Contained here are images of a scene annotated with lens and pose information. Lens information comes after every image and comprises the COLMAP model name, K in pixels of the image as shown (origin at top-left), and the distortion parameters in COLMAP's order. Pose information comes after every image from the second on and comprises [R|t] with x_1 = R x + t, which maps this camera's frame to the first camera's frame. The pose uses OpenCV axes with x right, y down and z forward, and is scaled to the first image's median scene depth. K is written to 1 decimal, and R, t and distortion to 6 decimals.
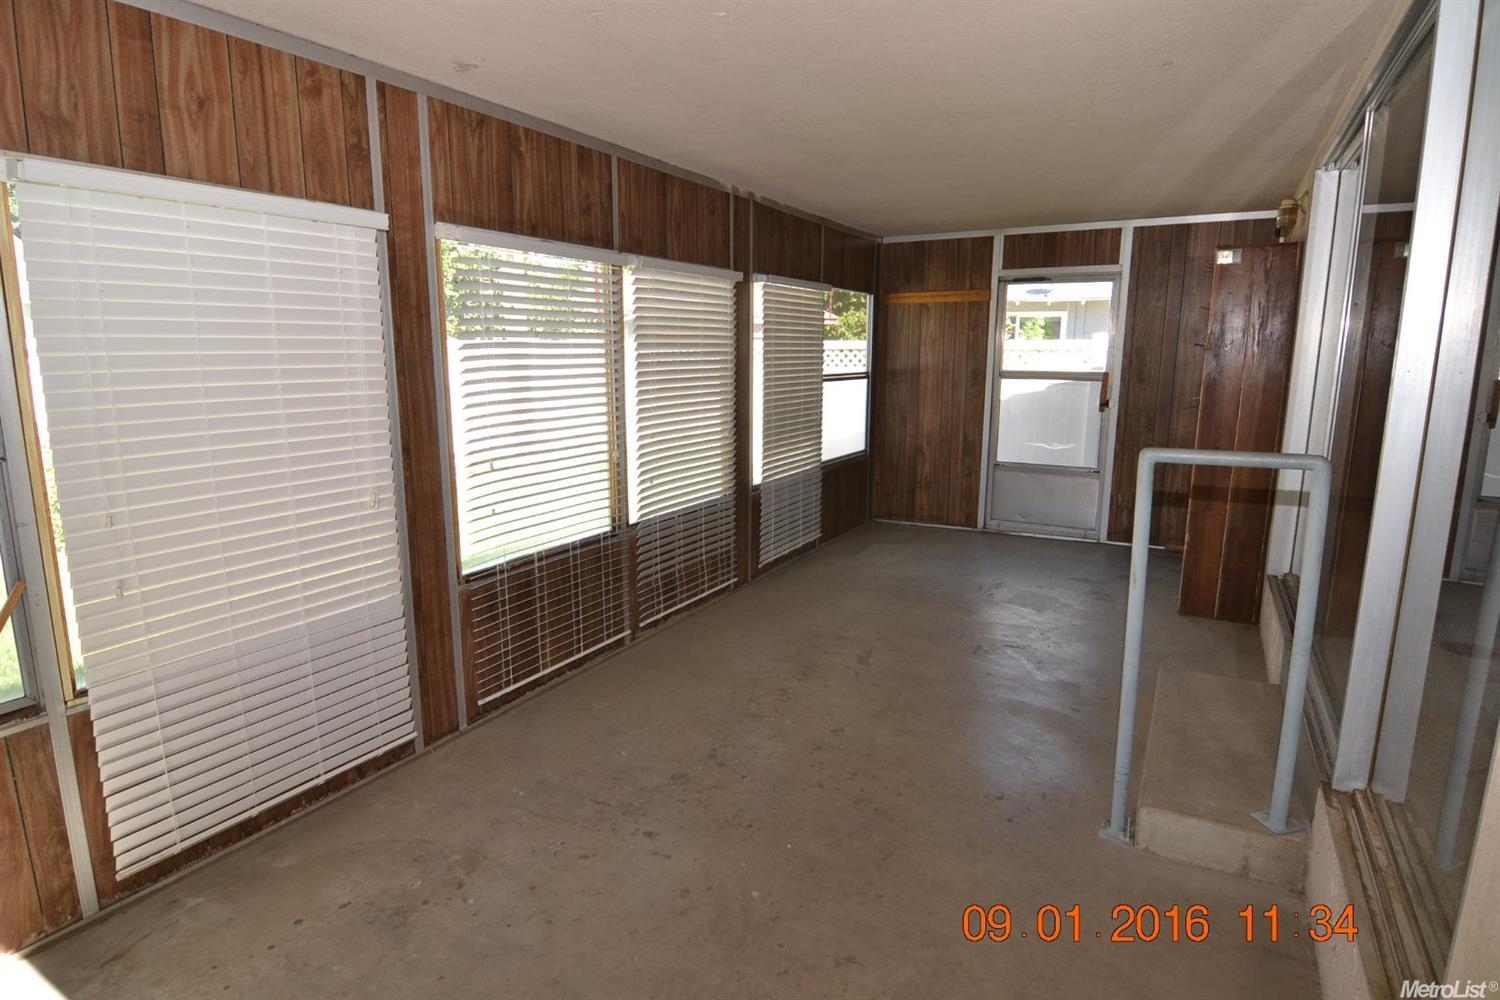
lens RADIAL K [[814.4, 0, 743.2], [0, 814.4, 499.2], [0, 0, 1]] dist [-0.013774, -0.004389]
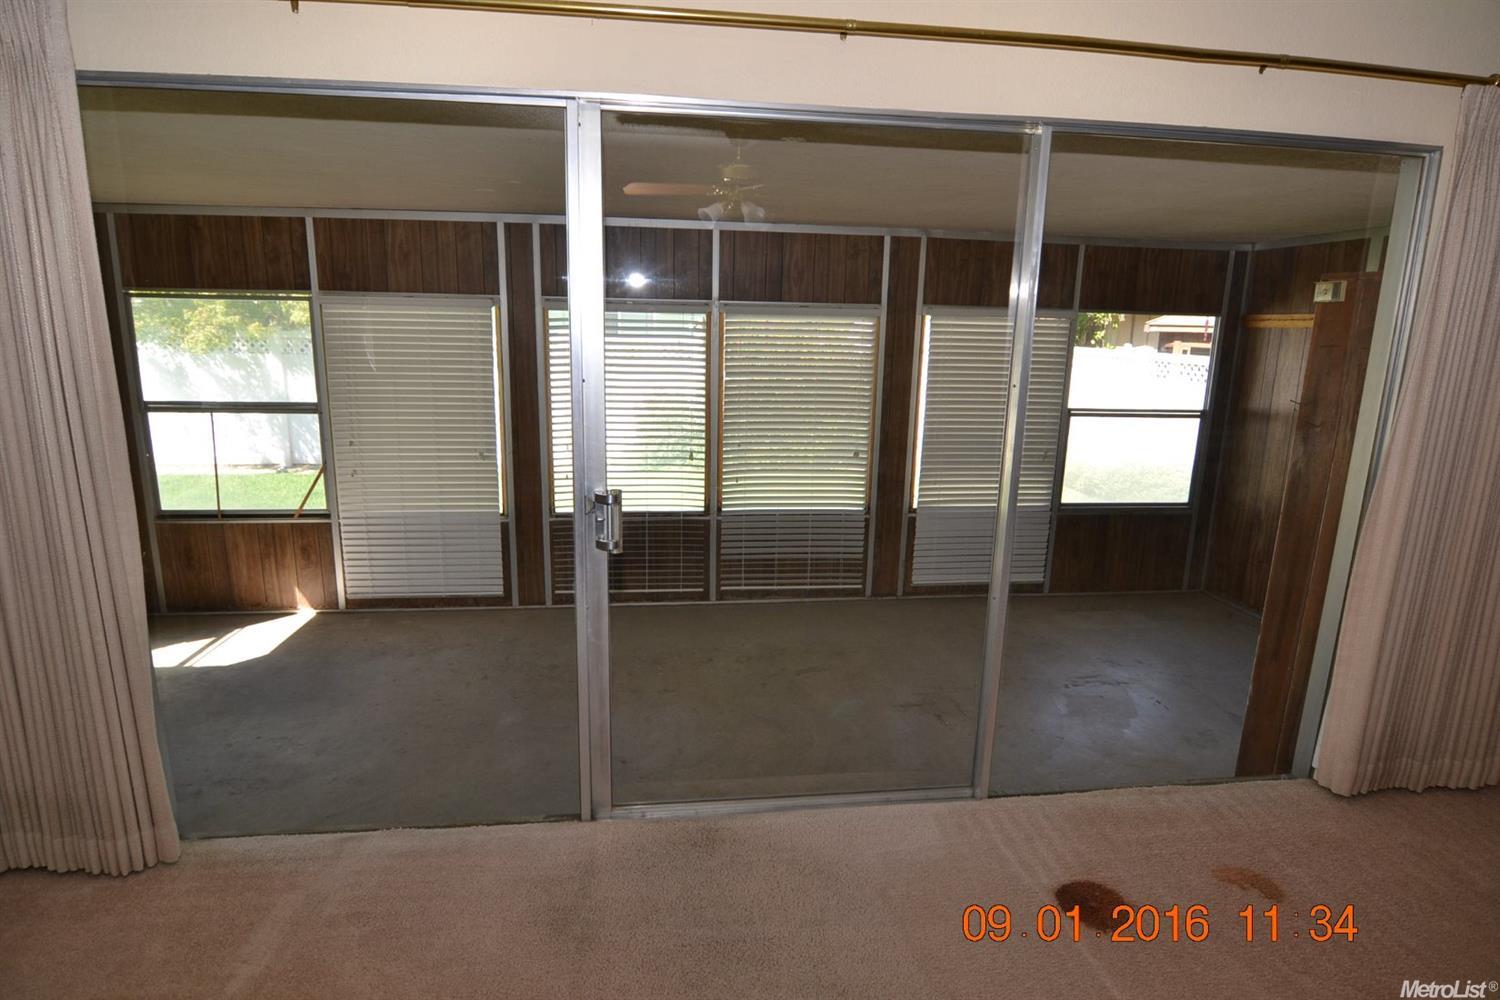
lens RADIAL K [[814.4, 0, 744.2], [0, 814.4, 498.1], [0, 0, 1]] dist [-0.013774, -0.004389]
pose [[0.593400, 0.182272, -0.783998, 0.862895], [-0.167112, 0.980698, 0.101517, -0.121335], [0.787369, 0.070775, 0.612406, 0.229621]]
